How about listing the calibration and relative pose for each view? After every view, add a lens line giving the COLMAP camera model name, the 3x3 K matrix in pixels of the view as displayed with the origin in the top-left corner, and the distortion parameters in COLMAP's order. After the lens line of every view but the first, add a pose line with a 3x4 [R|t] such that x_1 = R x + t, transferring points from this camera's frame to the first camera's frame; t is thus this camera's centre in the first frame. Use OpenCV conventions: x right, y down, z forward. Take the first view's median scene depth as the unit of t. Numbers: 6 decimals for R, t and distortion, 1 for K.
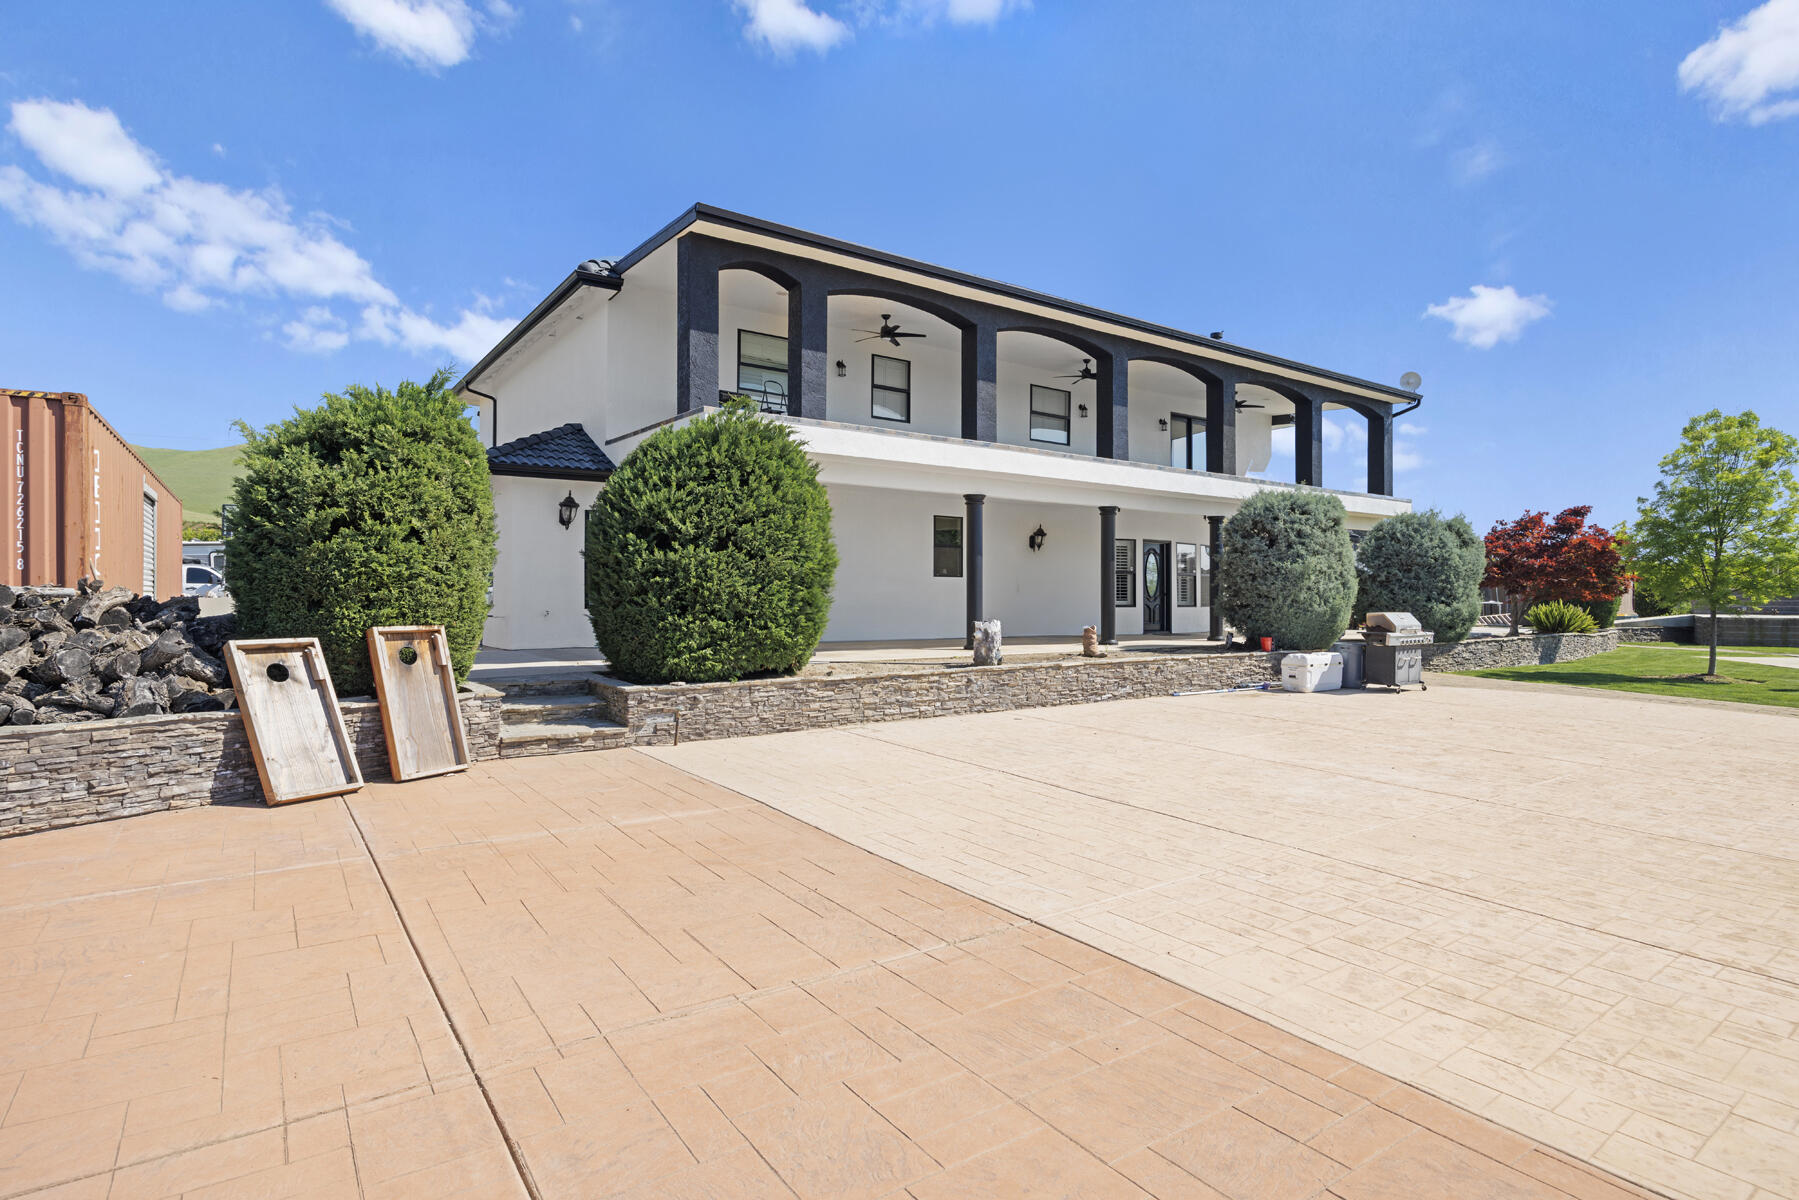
lens RADIAL K [[945.4, 0, 897.2], [0, 945.4, 590.3], [0, 0, 1]] dist [-0.007626, 0.003118]
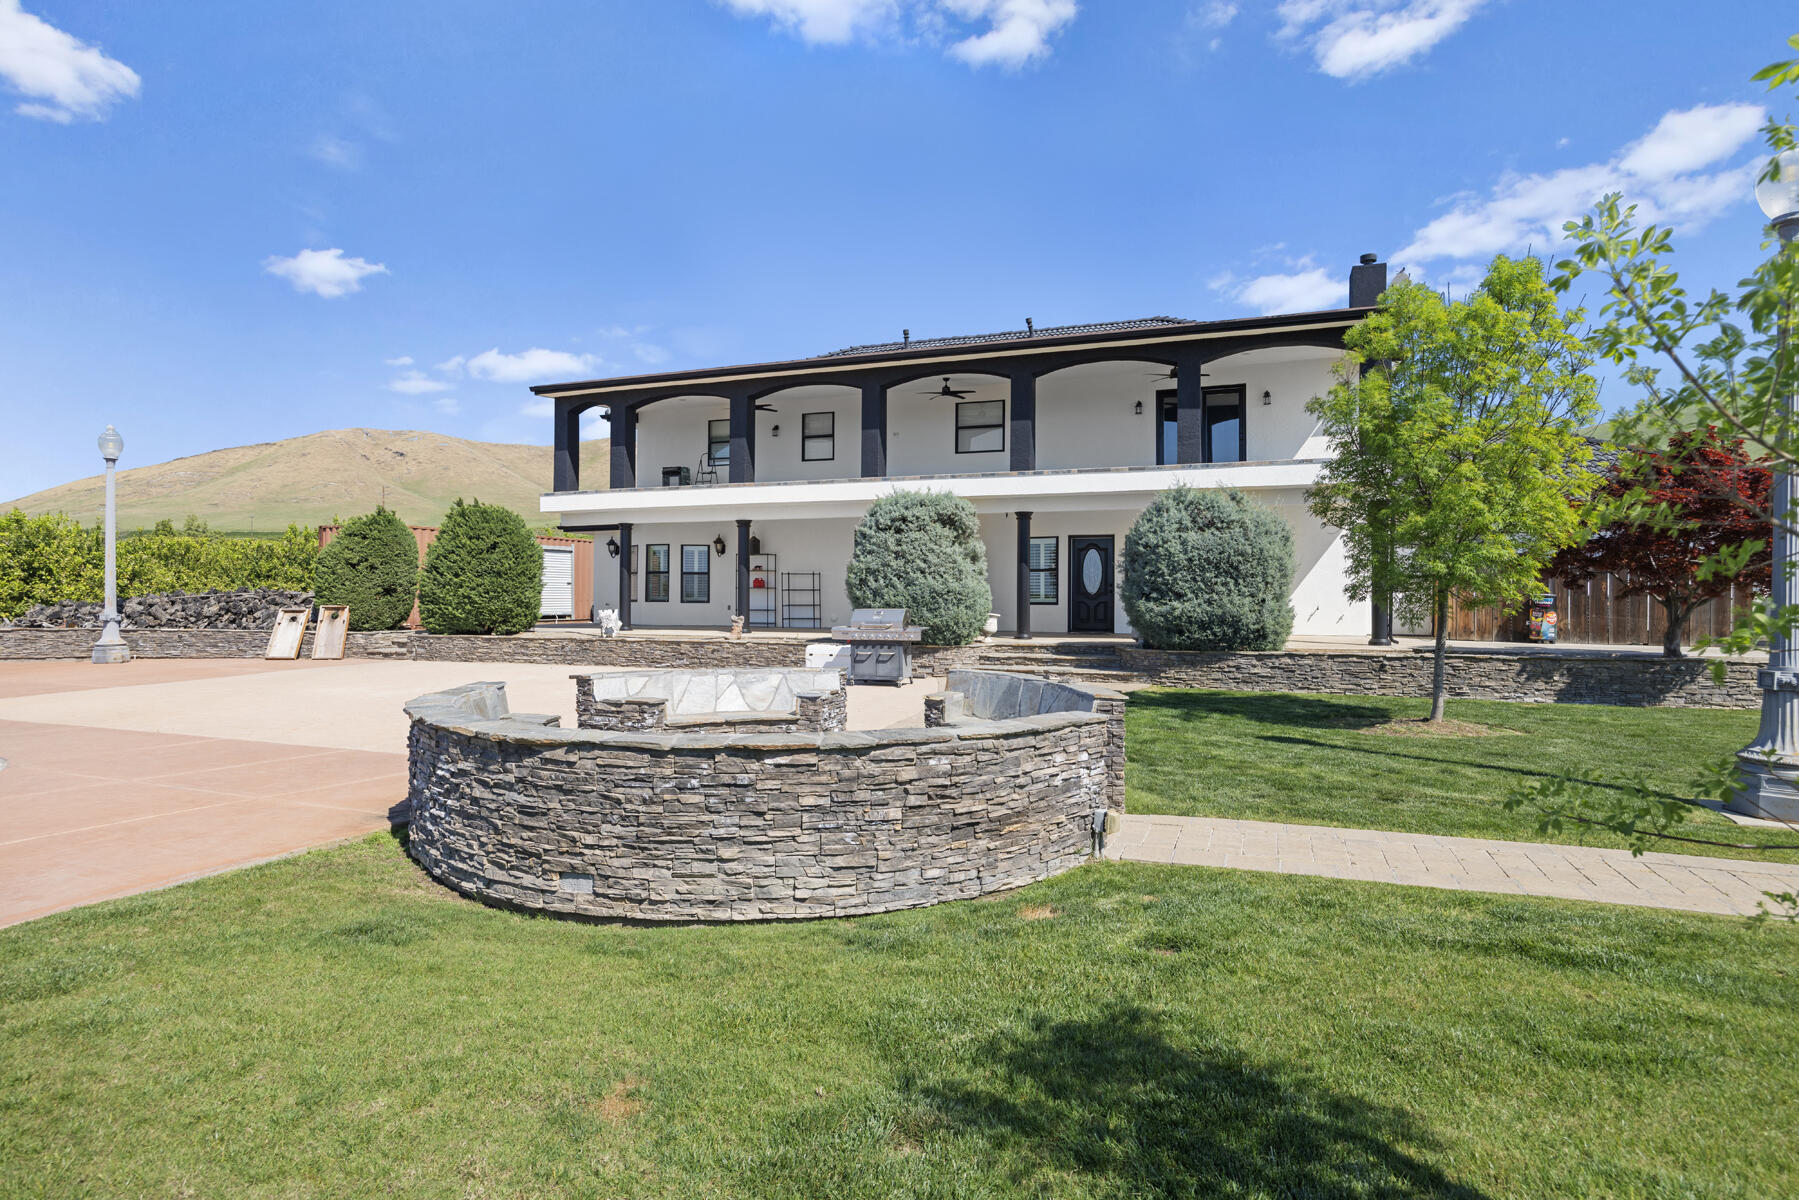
lens RADIAL K [[945.4, 0, 894.2], [0, 945.4, 594.4], [0, 0, 1]] dist [-0.007626, 0.003118]
pose [[0.550128, -0.003408, -0.835074, 1.224132], [0.005096, 0.999987, -0.000724, 0.007838], [0.835065, -0.003858, 0.550138, 0.391550]]
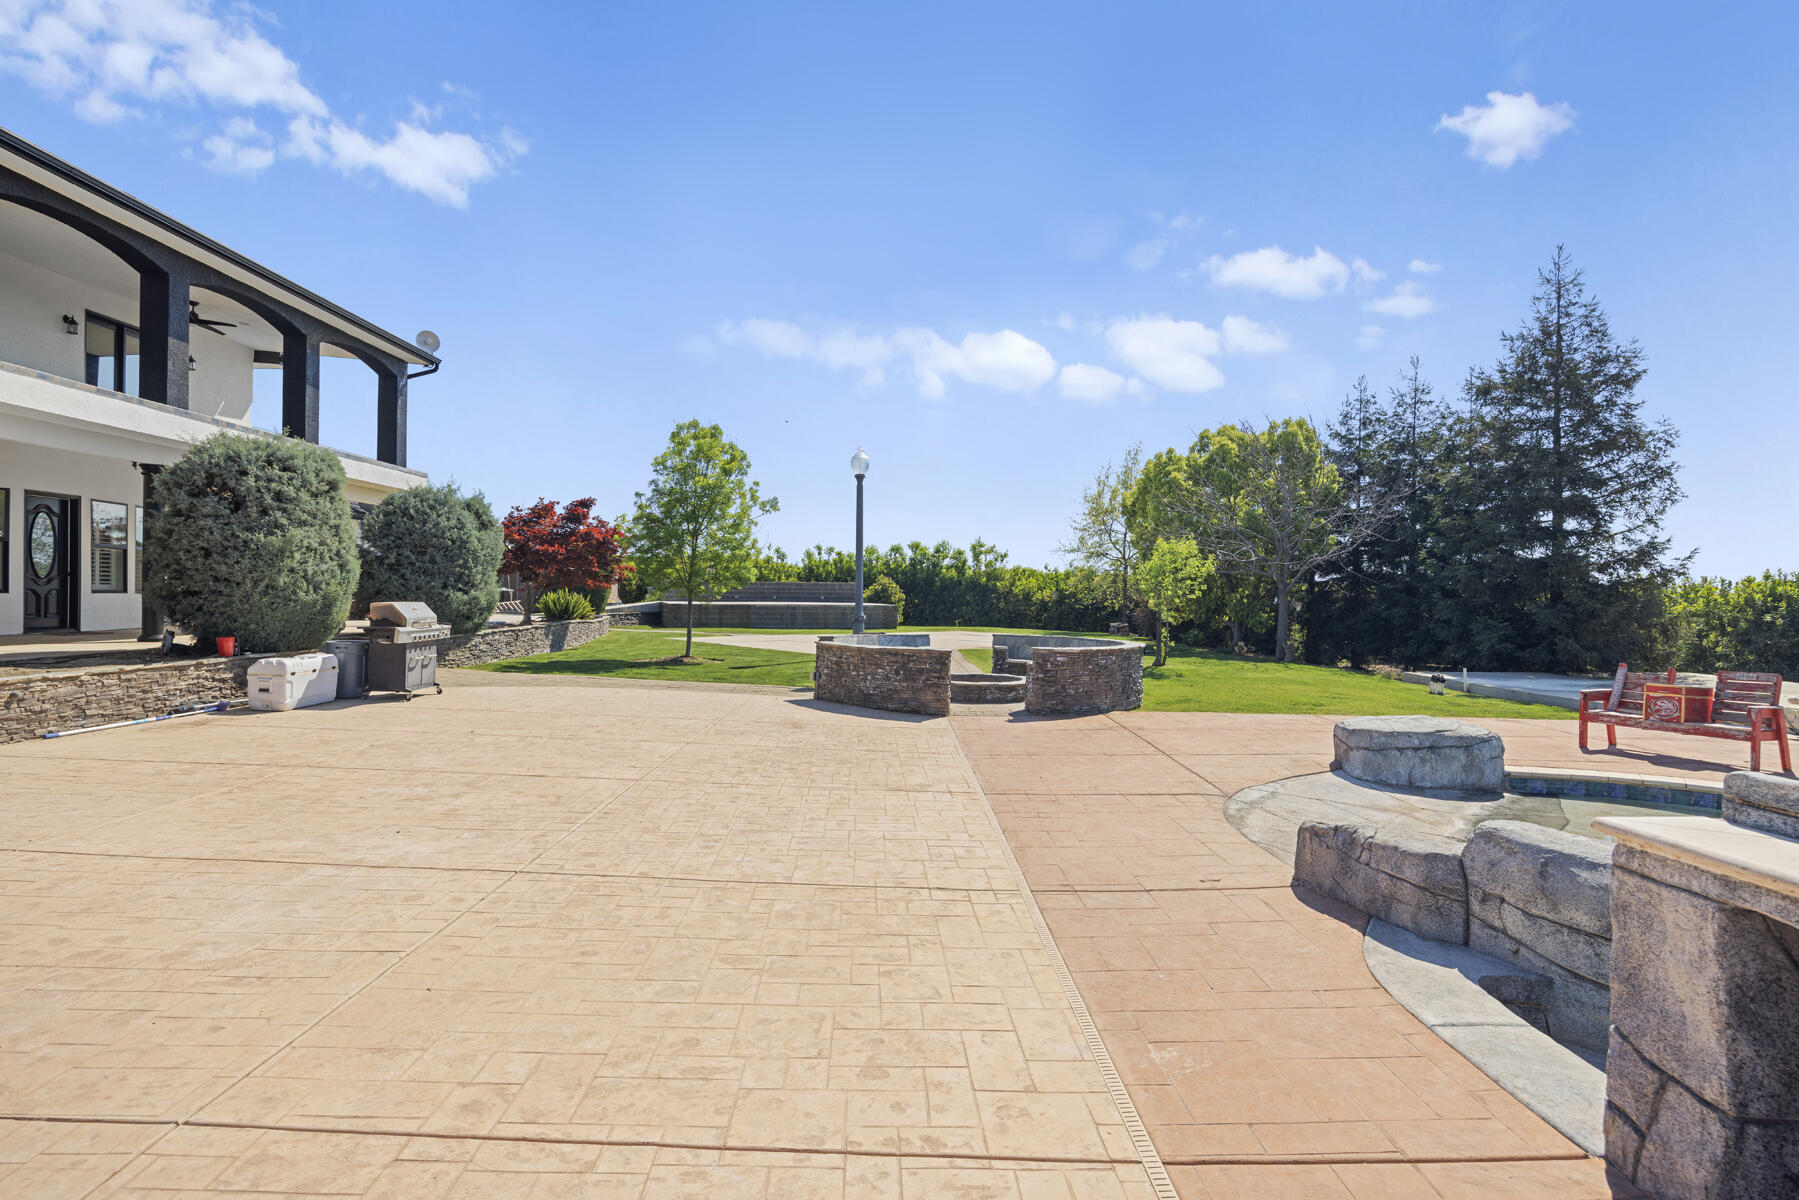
lens RADIAL K [[945.4, 0, 904.7], [0, 945.4, 598.7], [0, 0, 1]] dist [-0.007626, 0.003118]
pose [[0.565469, 0.000123, 0.824770, 0.083246], [-0.020200, 0.999702, 0.013700, 0.000529], [-0.824522, -0.024408, 0.565303, 0.154633]]
